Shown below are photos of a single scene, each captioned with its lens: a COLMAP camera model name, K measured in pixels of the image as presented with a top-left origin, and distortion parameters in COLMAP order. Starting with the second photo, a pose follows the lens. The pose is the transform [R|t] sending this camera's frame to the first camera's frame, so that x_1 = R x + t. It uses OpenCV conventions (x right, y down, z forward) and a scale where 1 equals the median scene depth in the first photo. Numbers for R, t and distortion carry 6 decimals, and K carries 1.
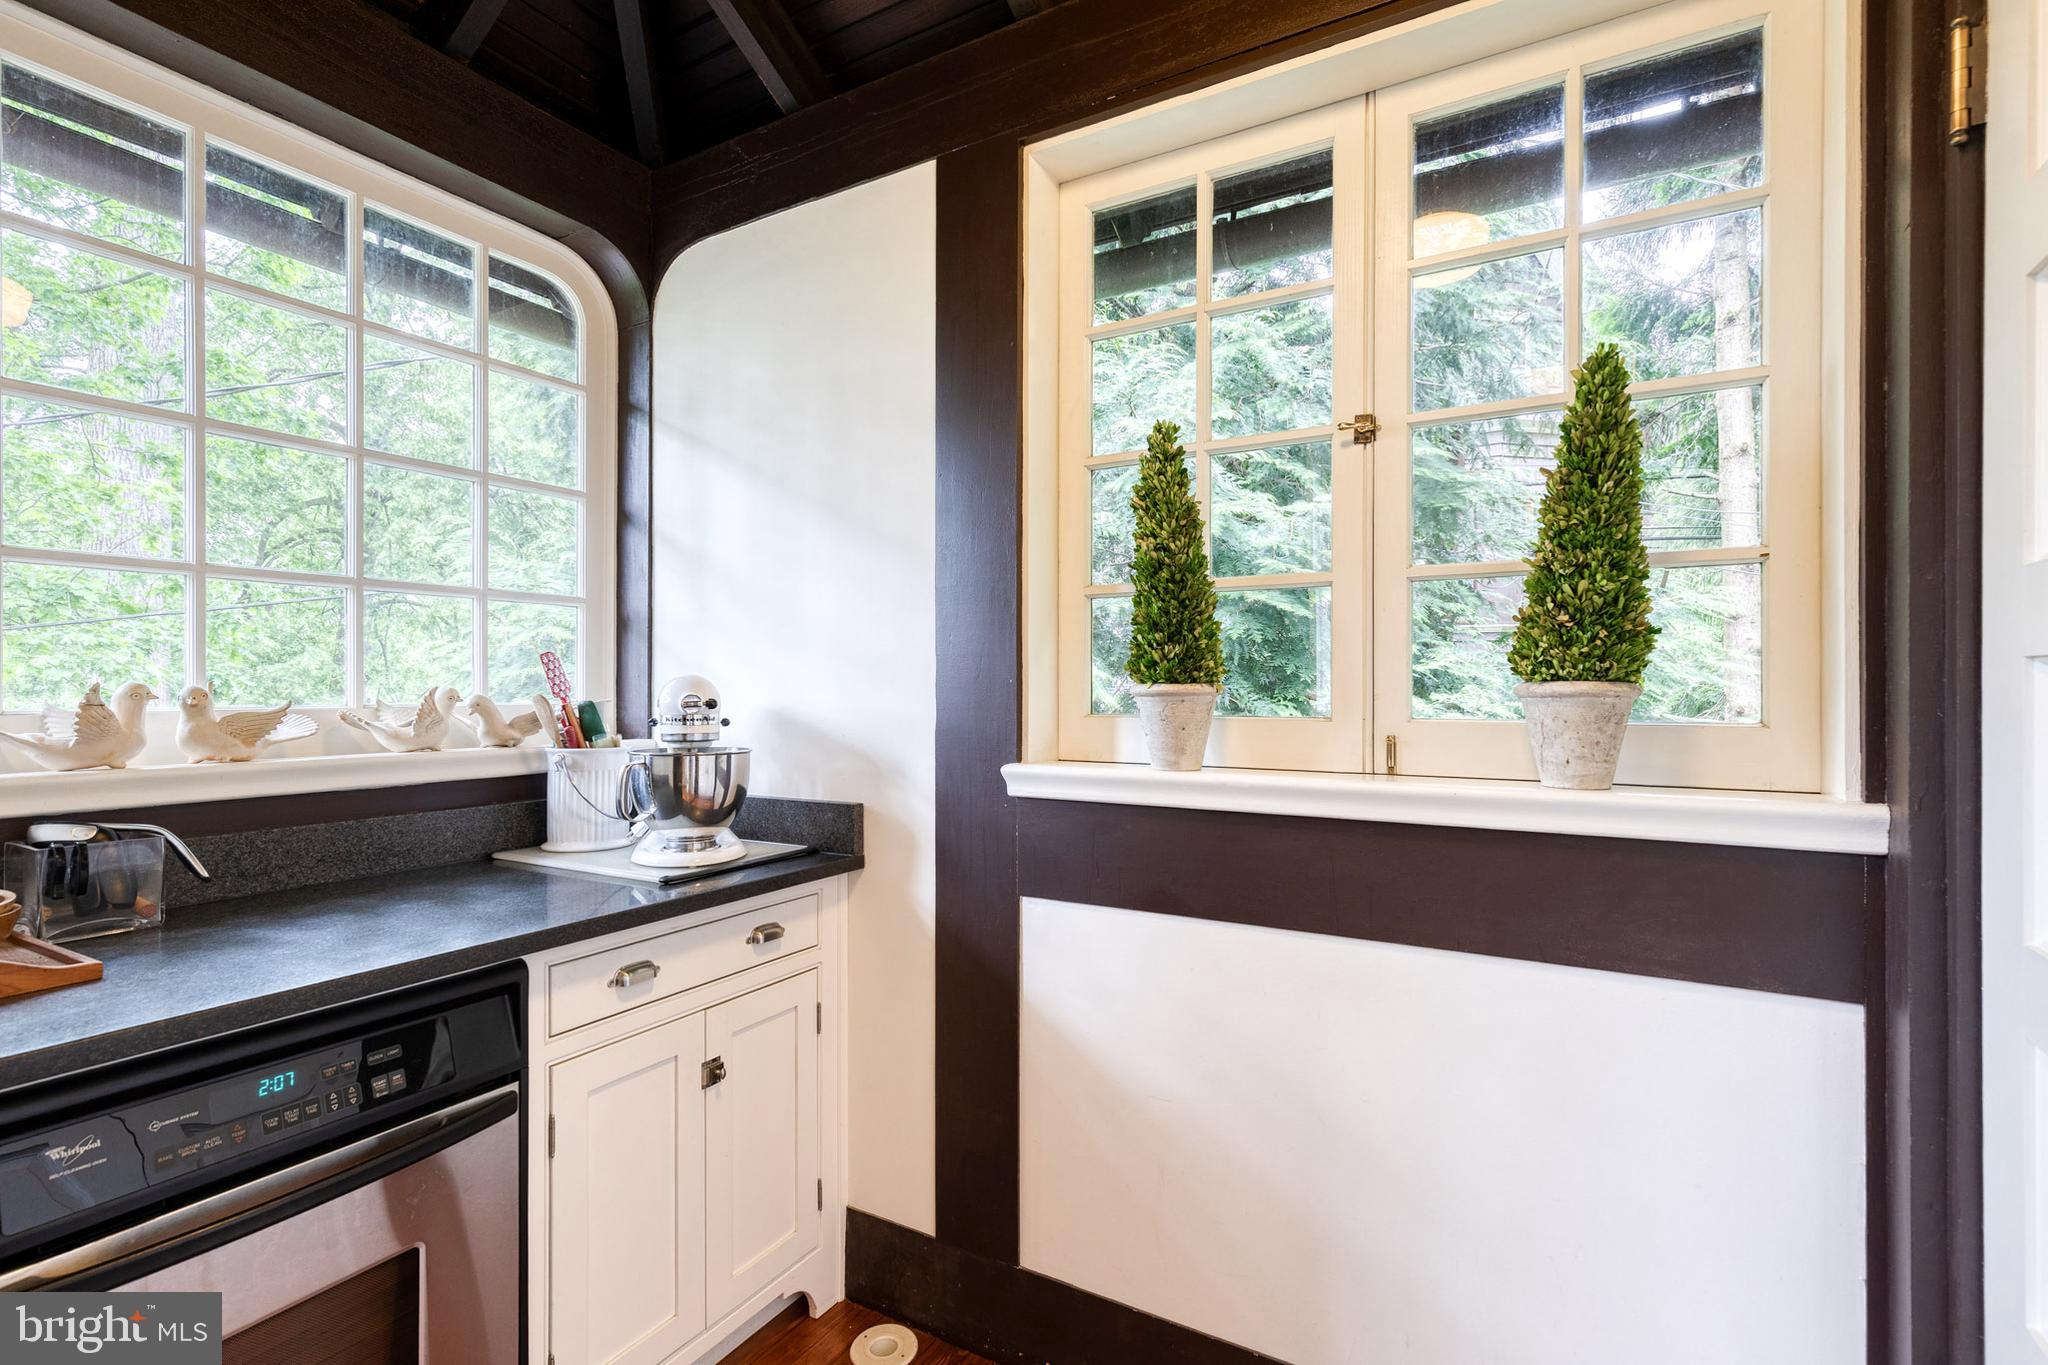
lens RADIAL K [[936.1, 0, 1027.9], [0, 936.1, 689.6], [0, 0, 1]] dist [0.016231, -0.003151]
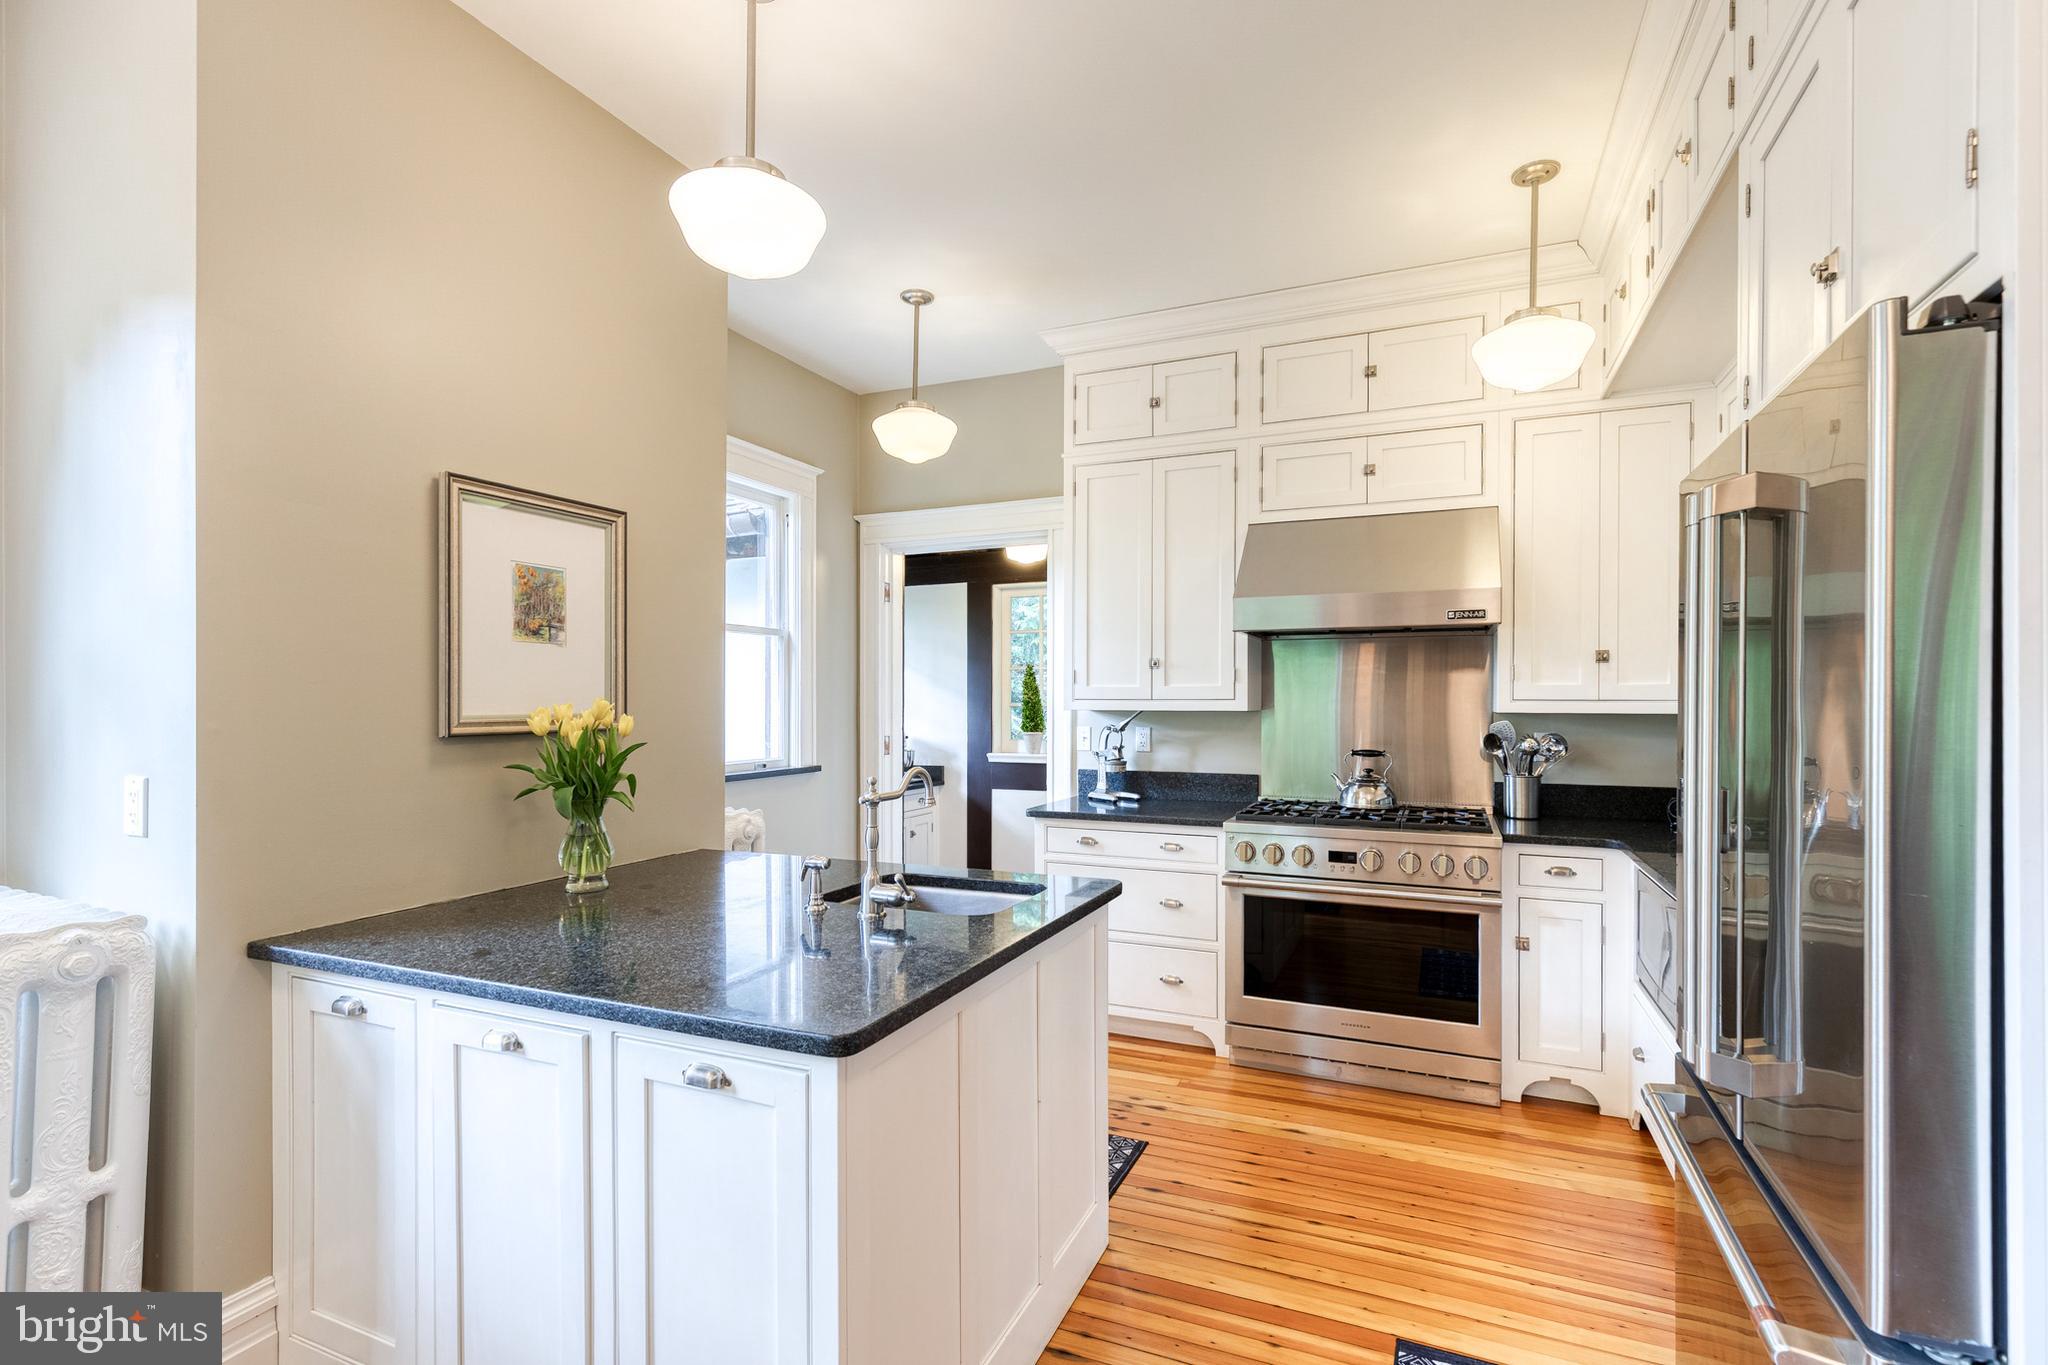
lens RADIAL K [[936.1, 0, 1062.8], [0, 936.1, 697.5], [0, 0, 1]] dist [0.016231, -0.003151]
pose [[0.992286, 0.003505, 0.123919, -0.185702], [-0.004059, 0.999983, 0.004225, -0.154527], [-0.123902, -0.004696, 0.992283, -2.650257]]
